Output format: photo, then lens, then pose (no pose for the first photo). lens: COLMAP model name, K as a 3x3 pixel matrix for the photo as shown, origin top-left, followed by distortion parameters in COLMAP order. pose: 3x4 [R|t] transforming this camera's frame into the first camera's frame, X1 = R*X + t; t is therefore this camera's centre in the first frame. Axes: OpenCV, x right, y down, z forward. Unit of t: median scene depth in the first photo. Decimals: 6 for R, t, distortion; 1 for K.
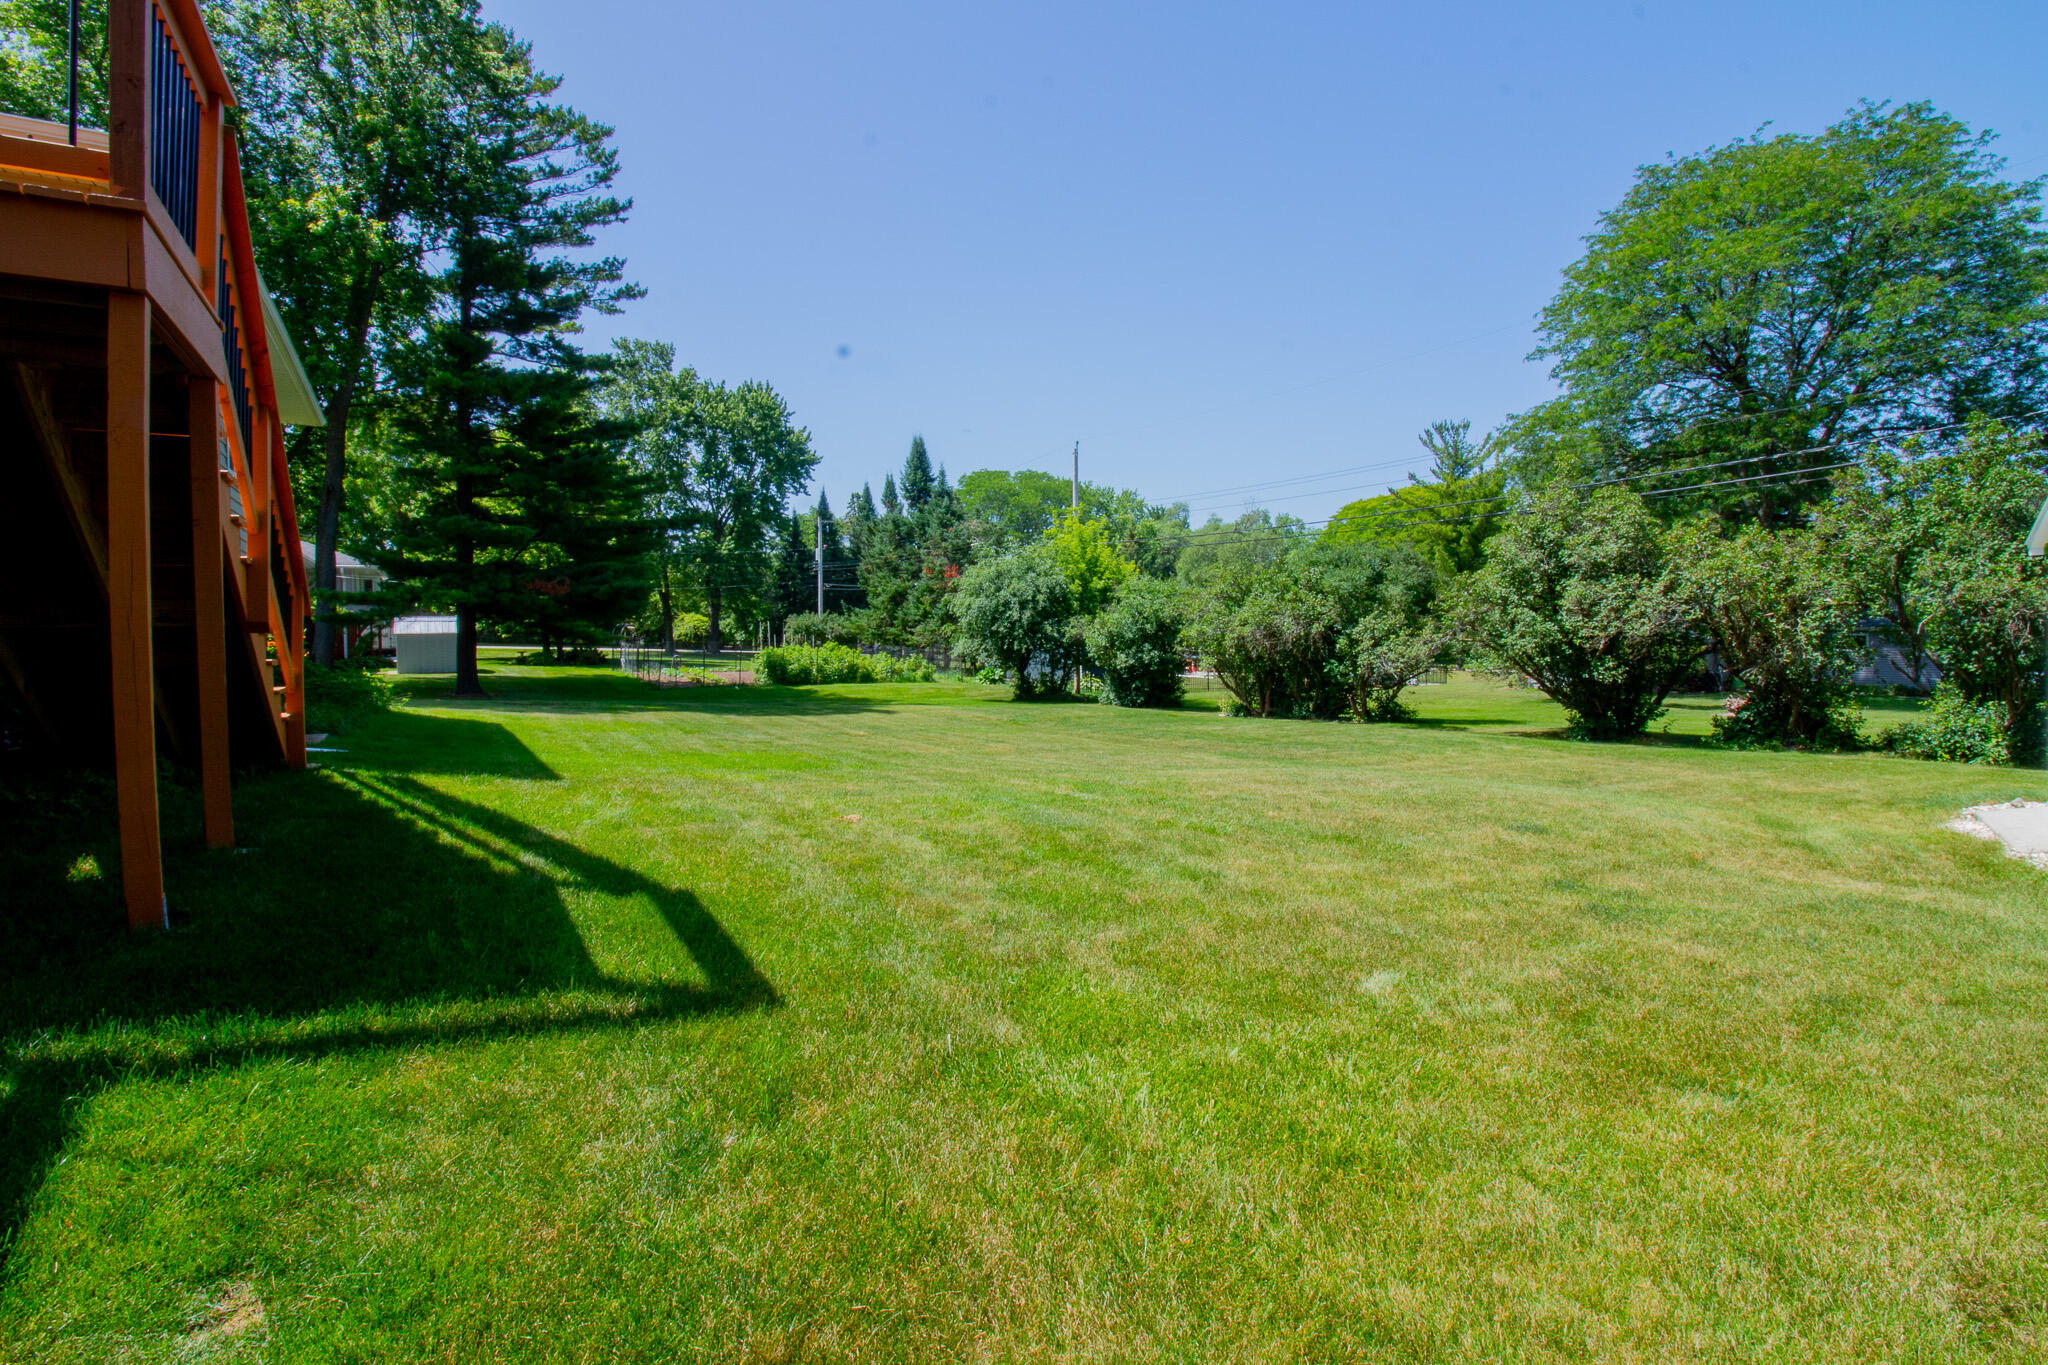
lens RADIAL K [[936.0, 0, 1025.6], [0, 936.0, 653.1], [0, 0, 1]] dist [0.001870, -0.012444]
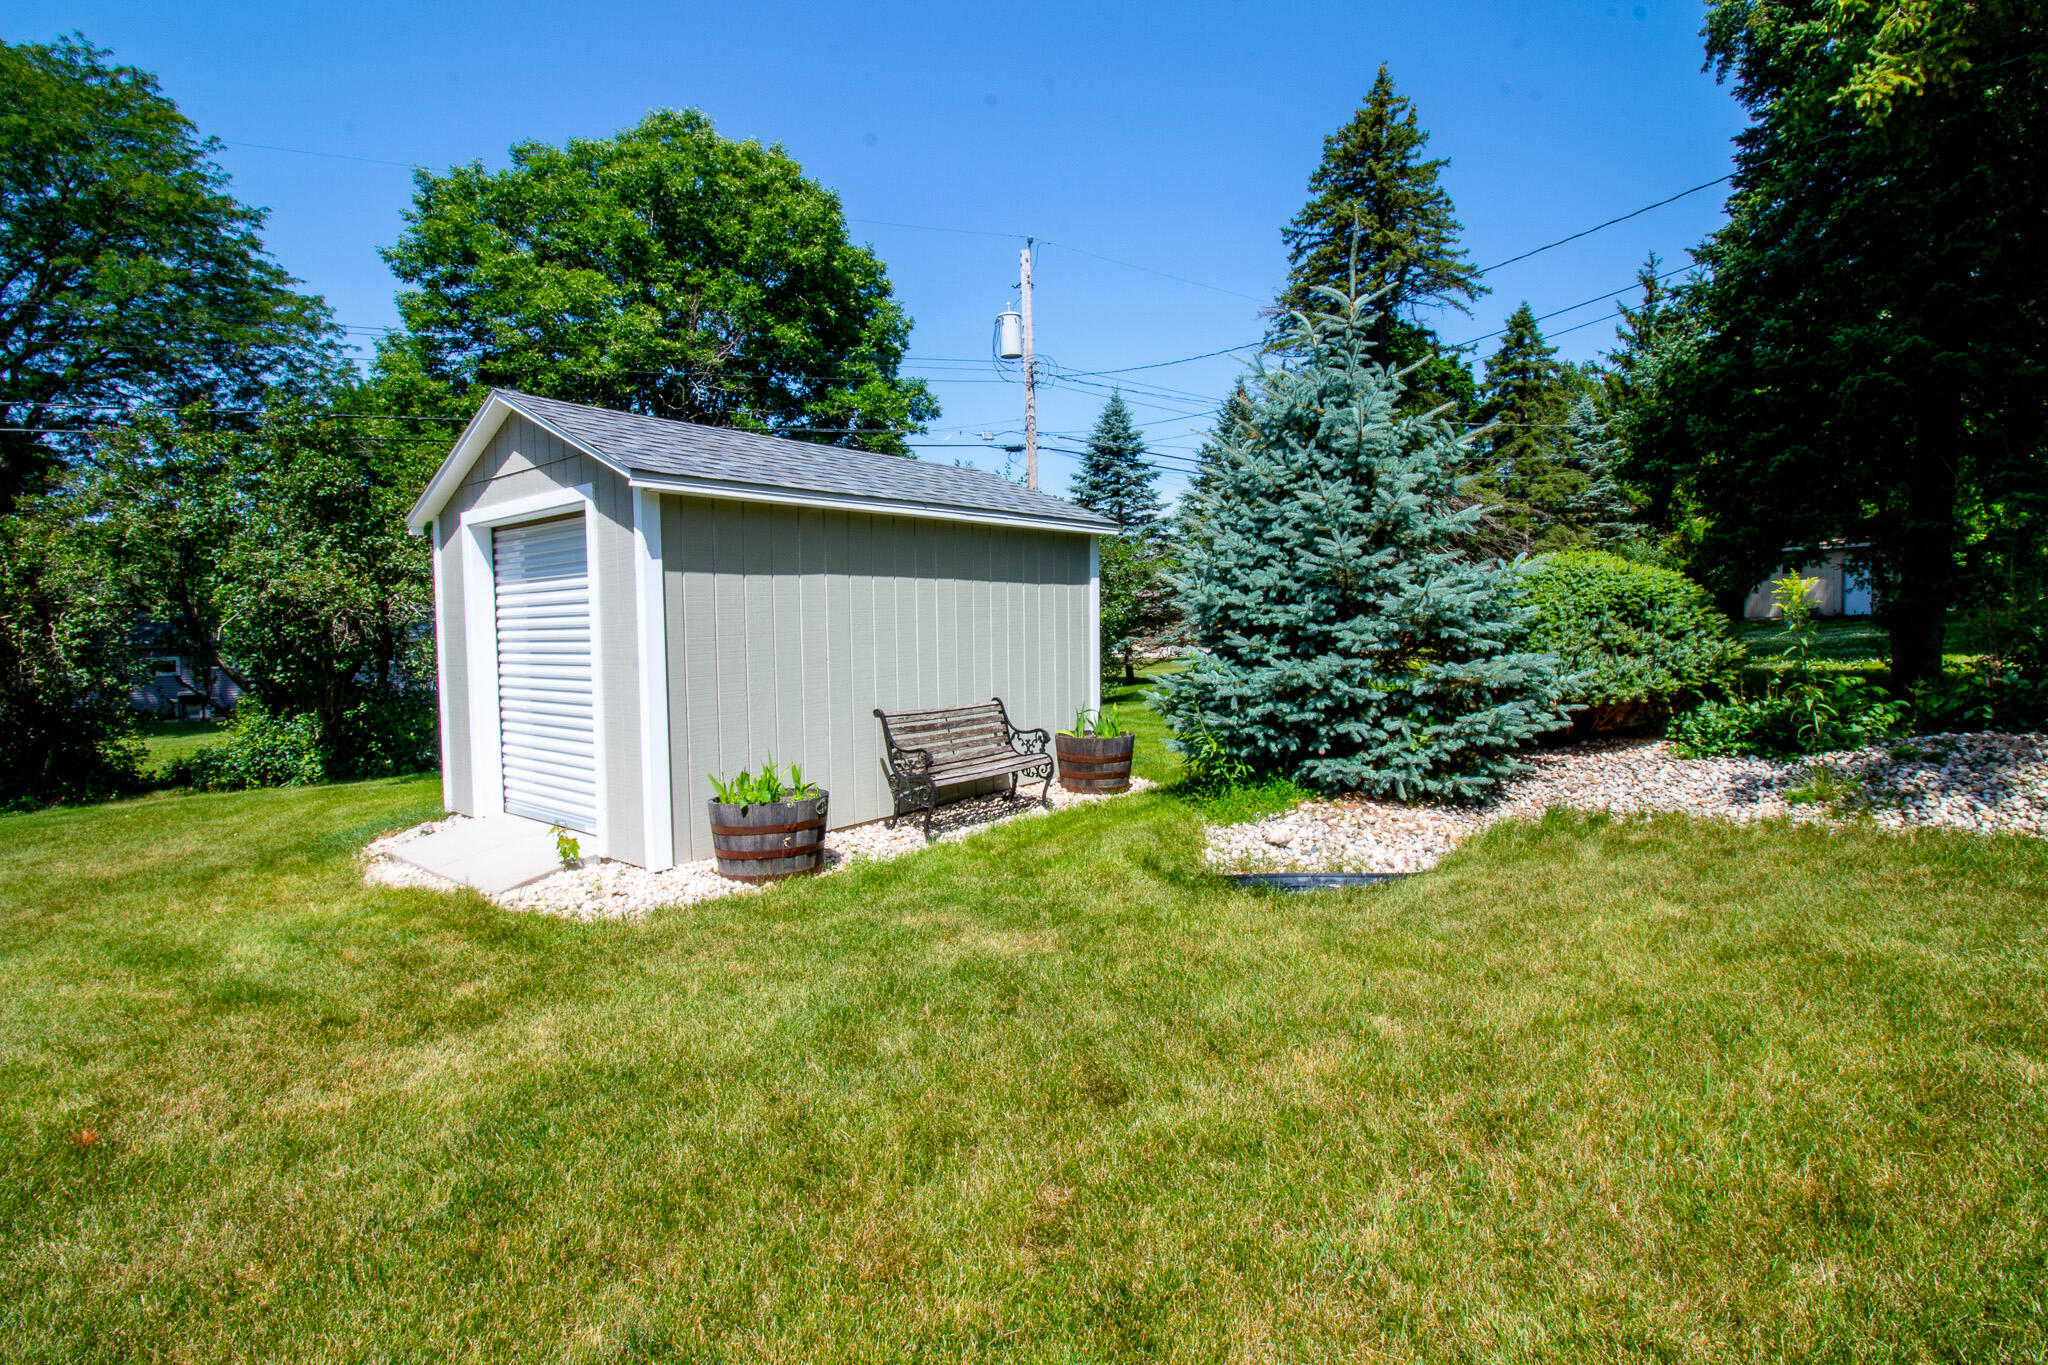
lens RADIAL K [[936.0, 0, 1025.6], [0, 936.0, 653.1], [0, 0, 1]] dist [0.001870, -0.012444]
pose [[0.027217, -0.015296, 0.999513, 0.138617], [0.041703, 0.999030, 0.014153, 0.008358], [-0.998759, 0.041297, 0.027828, 0.235152]]
